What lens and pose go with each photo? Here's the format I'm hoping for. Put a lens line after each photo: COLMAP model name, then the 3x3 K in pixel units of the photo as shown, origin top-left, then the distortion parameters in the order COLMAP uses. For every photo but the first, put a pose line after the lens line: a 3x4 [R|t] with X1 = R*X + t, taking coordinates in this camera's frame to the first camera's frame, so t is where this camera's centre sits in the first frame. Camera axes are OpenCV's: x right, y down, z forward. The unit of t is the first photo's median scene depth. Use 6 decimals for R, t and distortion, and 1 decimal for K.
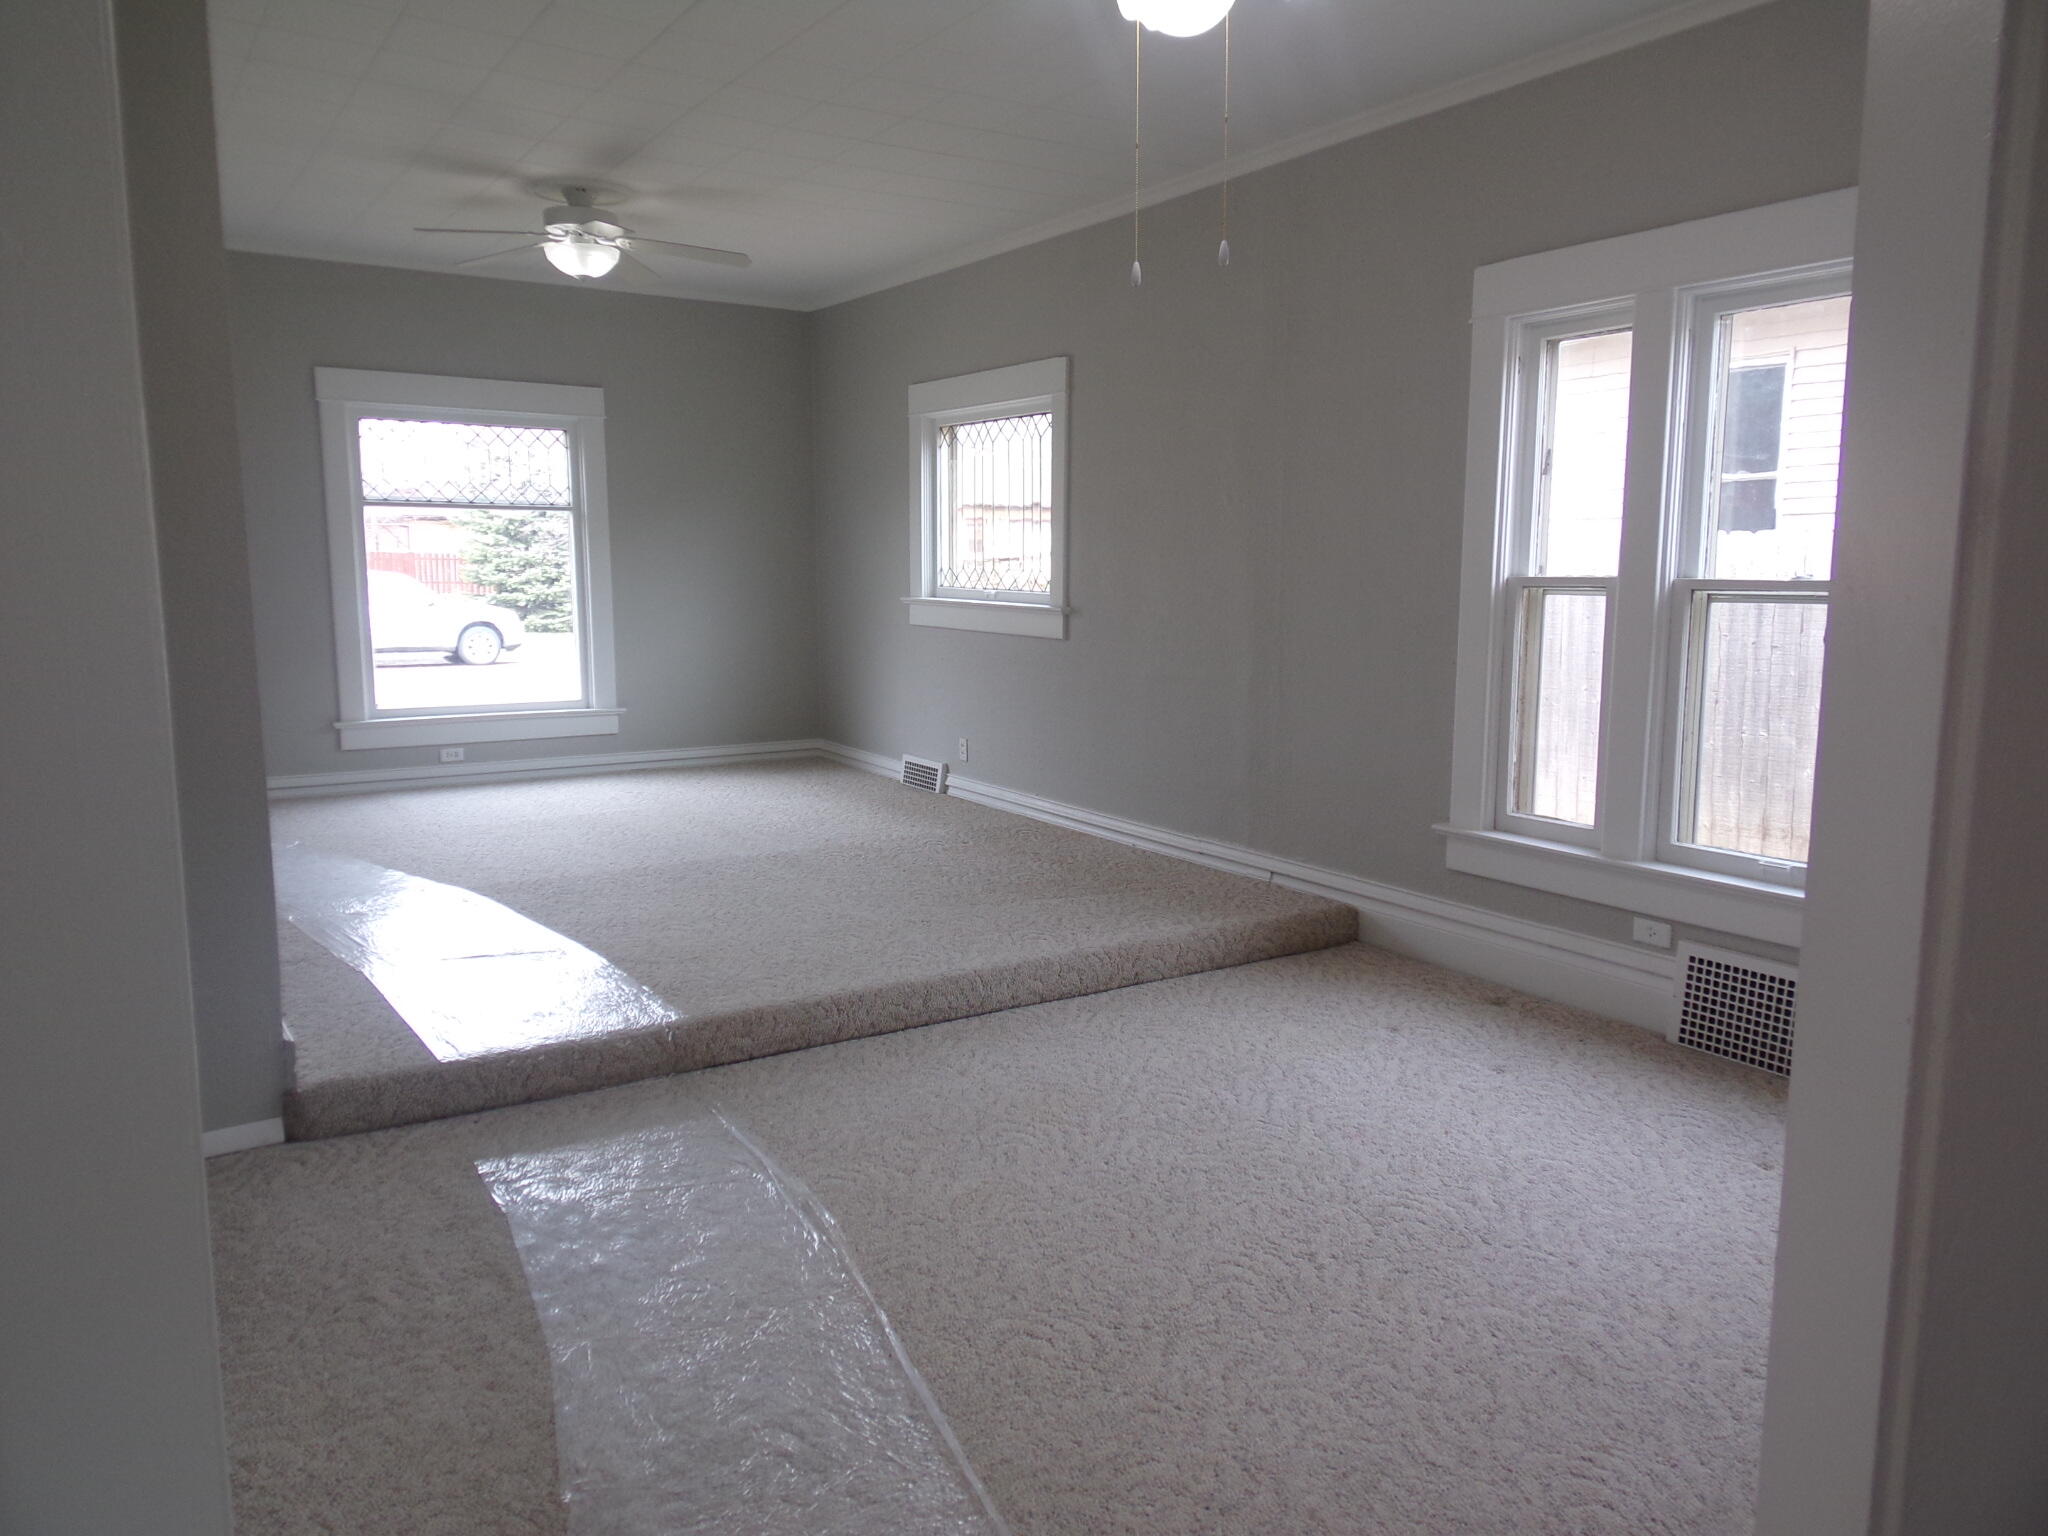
lens RADIAL K [[1475.2, 0, 988.8], [0, 1475.2, 710.3], [0, 0, 1]] dist [0.096404, -0.094239]
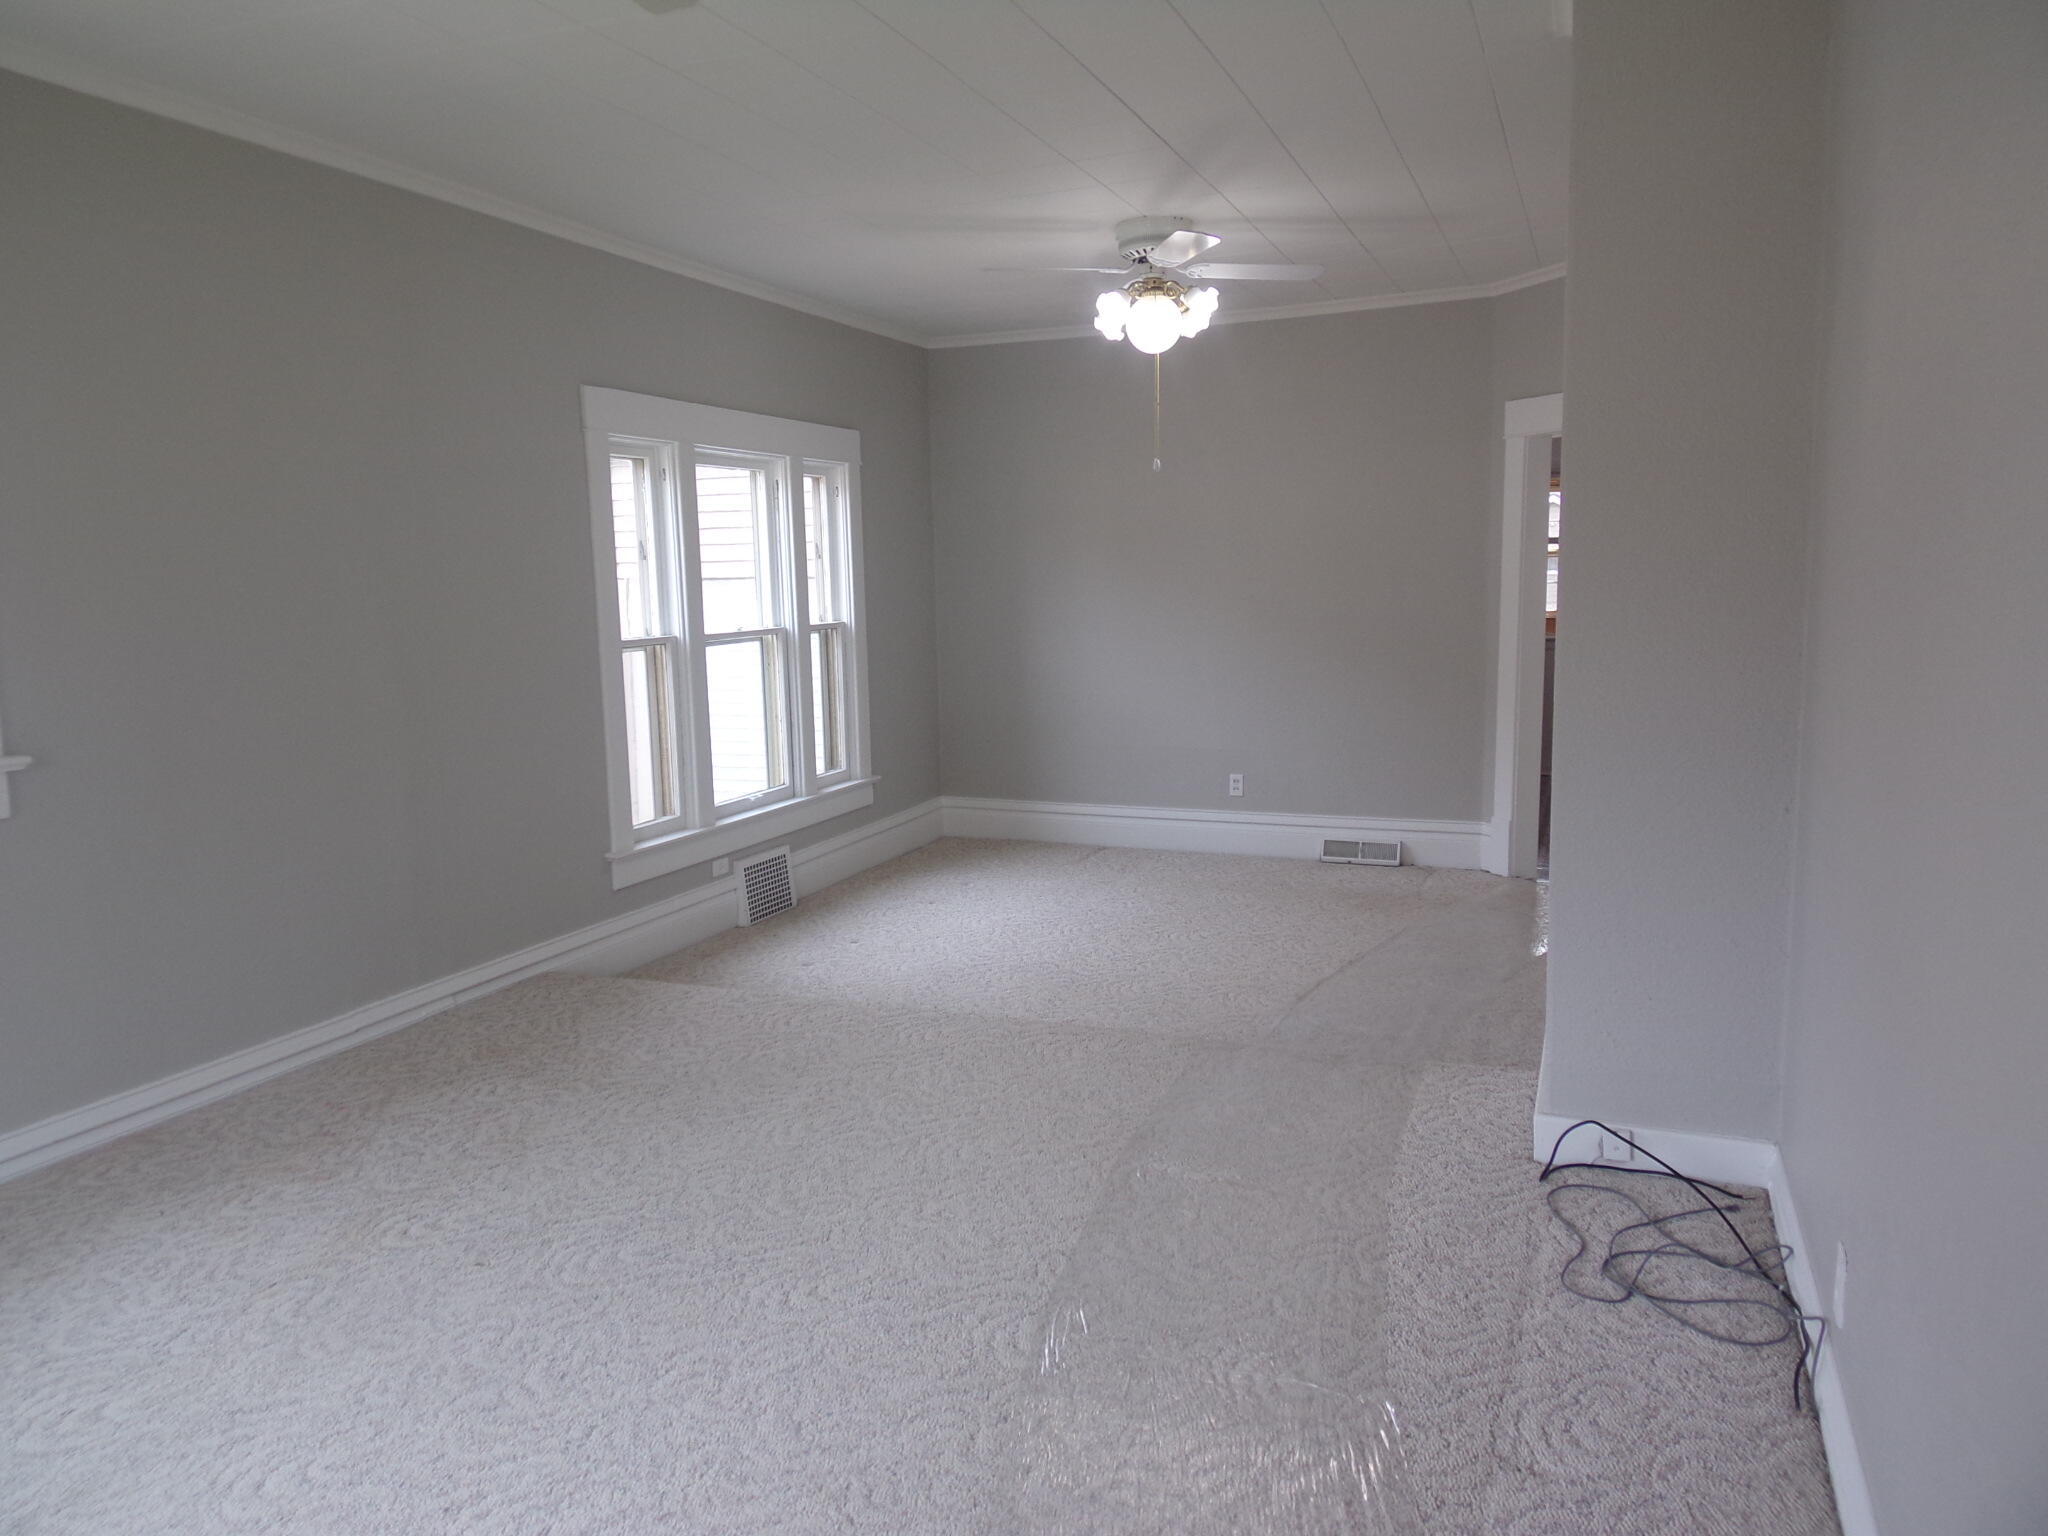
lens RADIAL K [[1475.2, 0, 1020.9], [0, 1475.2, 767.2], [0, 0, 1]] dist [0.096404, -0.094239]
pose [[-0.597583, -0.083199, 0.797479, -0.931182], [0.112296, 0.976114, 0.185984, -0.195719], [-0.793905, 0.200695, -0.573966, 1.625649]]
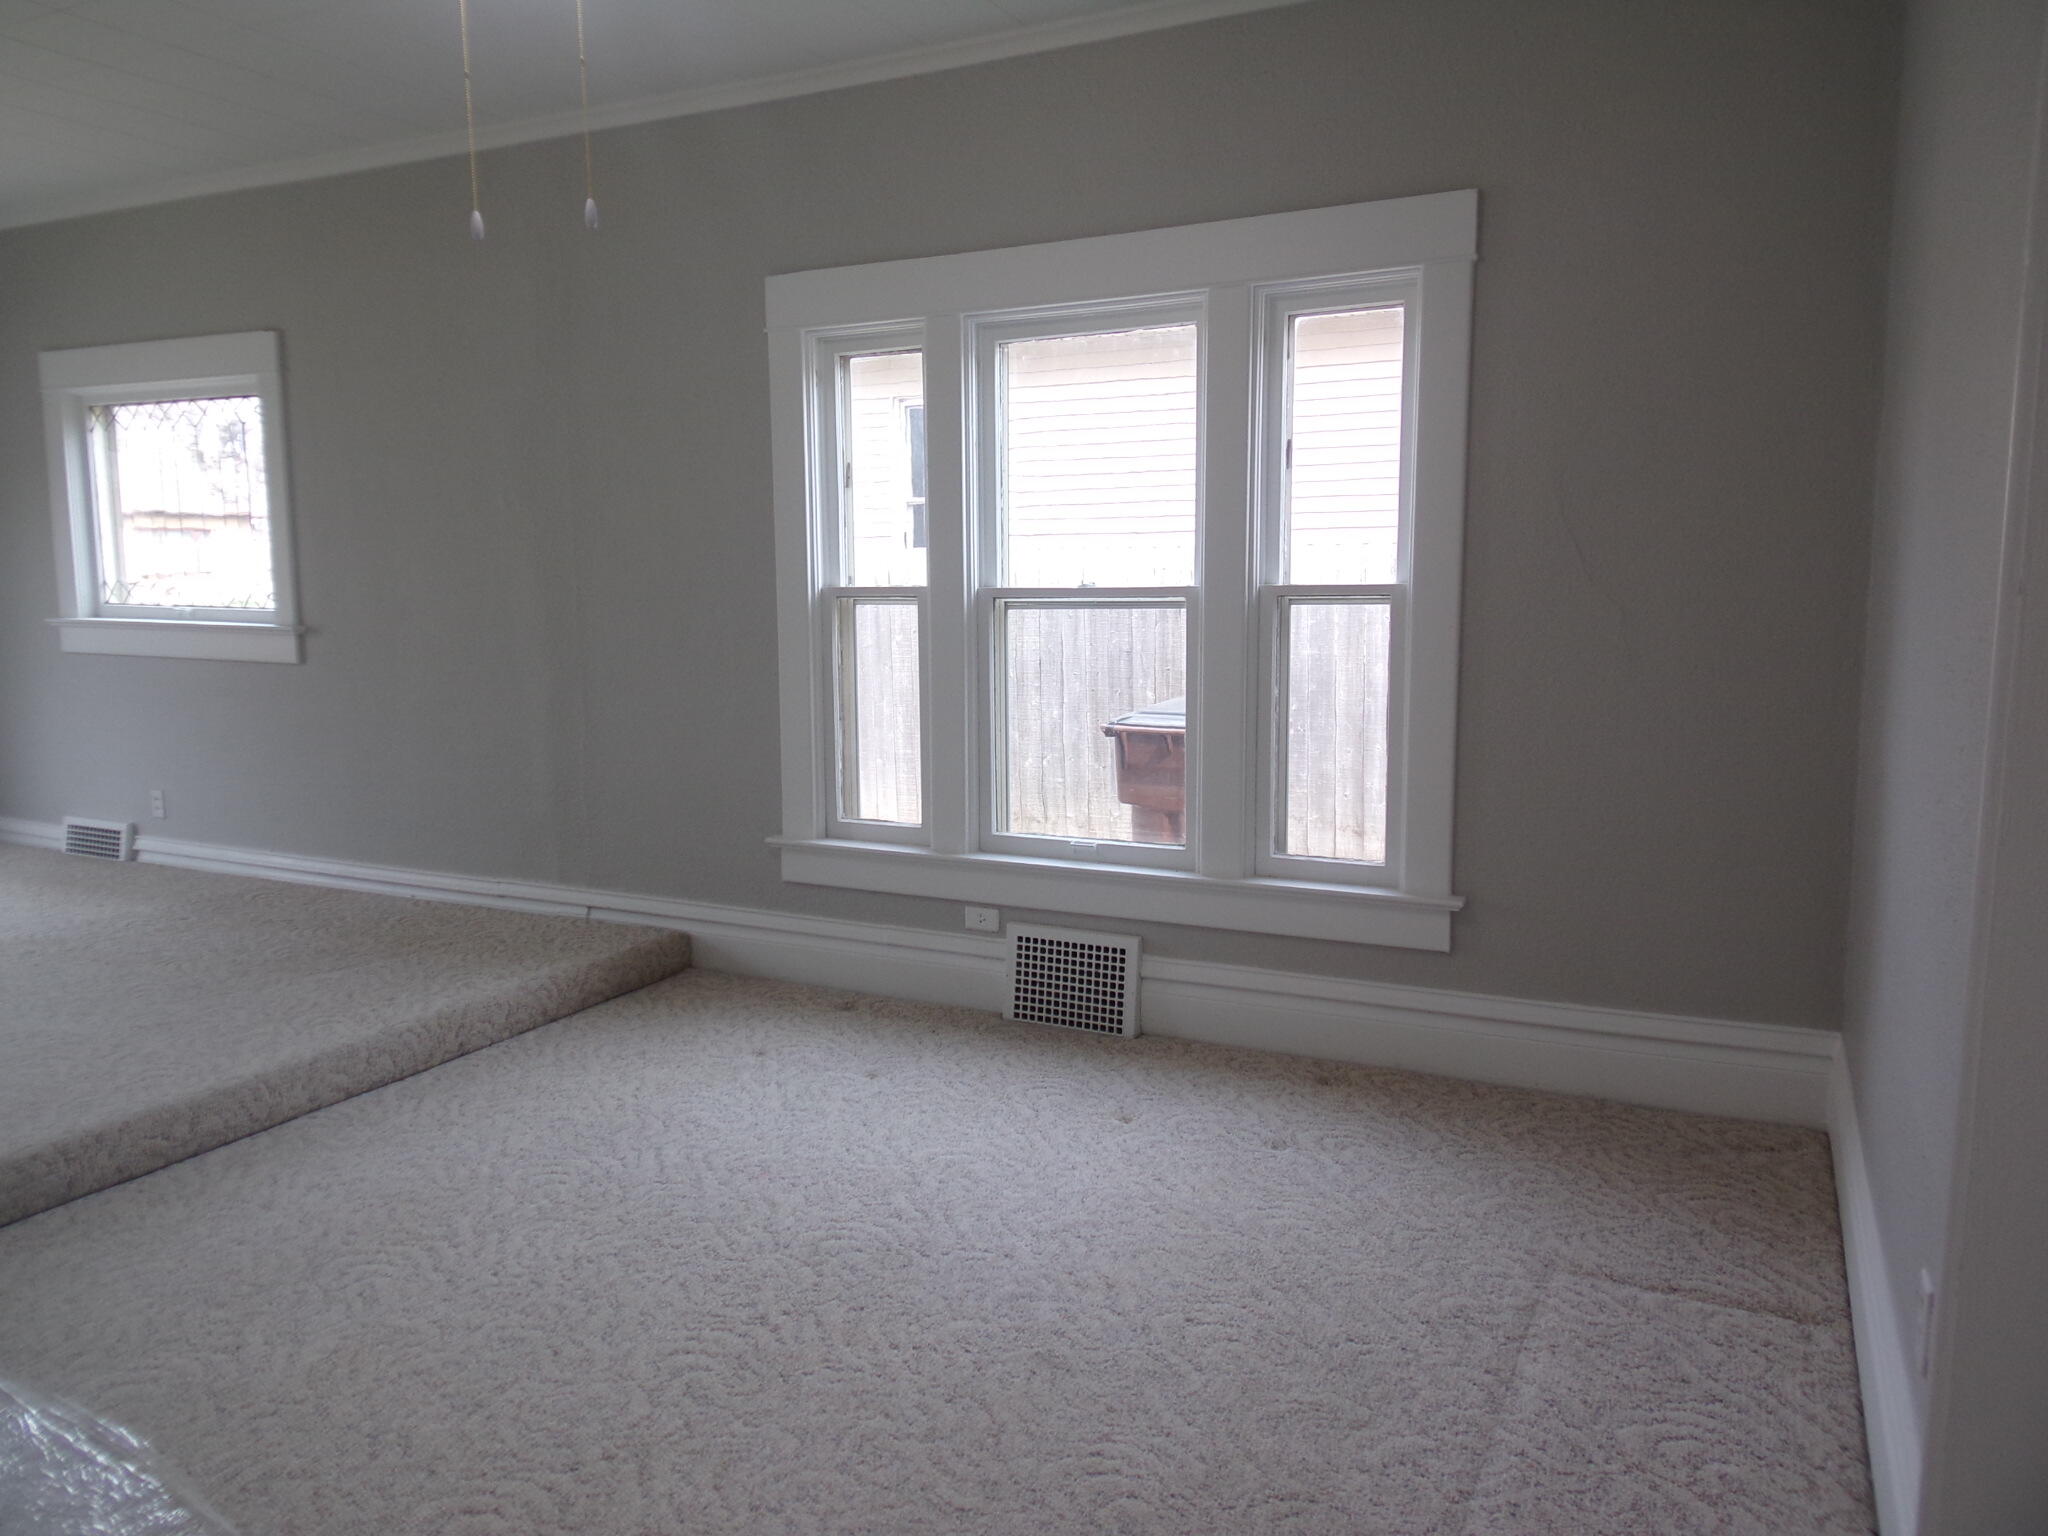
lens RADIAL K [[1475.2, 0, 1004.8], [0, 1475.2, 729.1], [0, 0, 1]] dist [0.096404, -0.094239]
pose [[0.856391, -0.057471, 0.513120, -0.076900], [0.057092, 0.998232, 0.016520, -0.003239], [-0.513162, 0.015148, 0.858158, 0.089772]]
